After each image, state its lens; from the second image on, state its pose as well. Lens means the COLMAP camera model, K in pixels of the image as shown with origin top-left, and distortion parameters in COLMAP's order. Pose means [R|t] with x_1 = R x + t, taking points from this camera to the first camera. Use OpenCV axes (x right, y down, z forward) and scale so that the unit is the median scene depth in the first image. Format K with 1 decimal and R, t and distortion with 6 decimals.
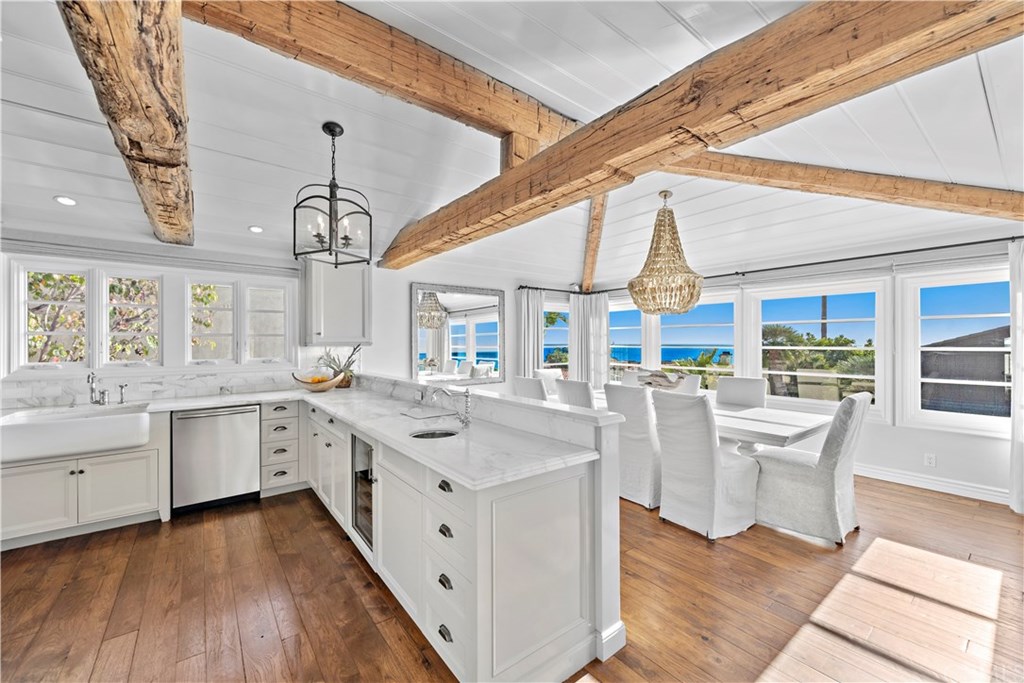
lens RADIAL K [[401.3, 0, 511.3], [0, 401.3, 343.2], [0, 0, 1]] dist [0.002266, -0.001692]
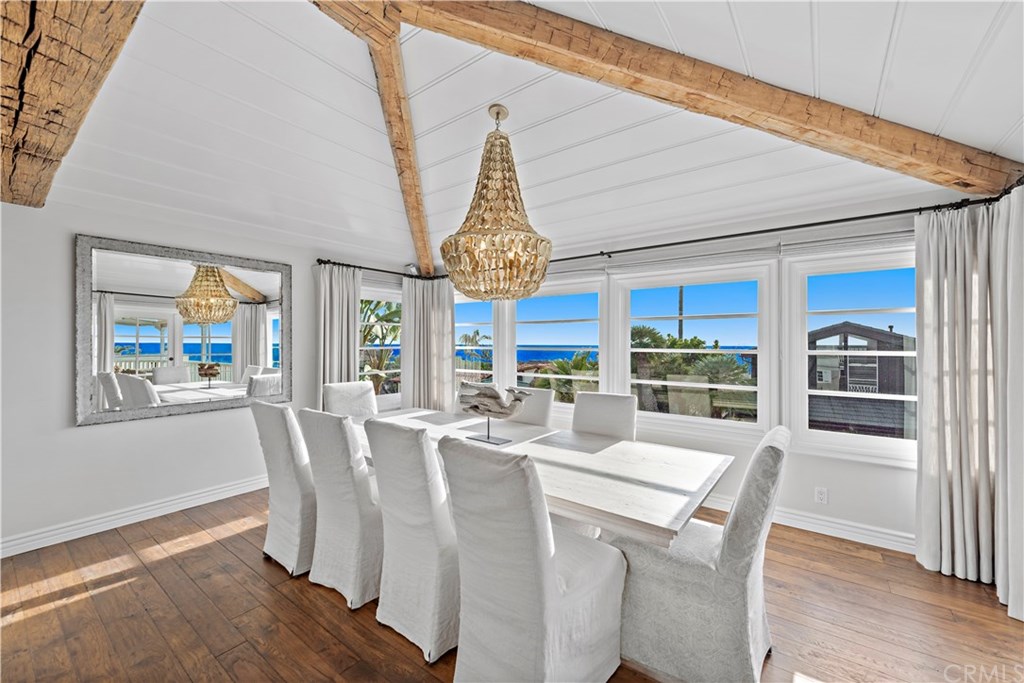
lens RADIAL K [[401.3, 0, 511.7], [0, 401.3, 341.2], [0, 0, 1]] dist [0.002266, -0.001692]
pose [[0.963585, 0.004819, 0.267360, 0.236099], [-0.003629, 0.999981, -0.004942, -0.002097], [-0.267379, 0.003792, 0.963584, 0.379527]]
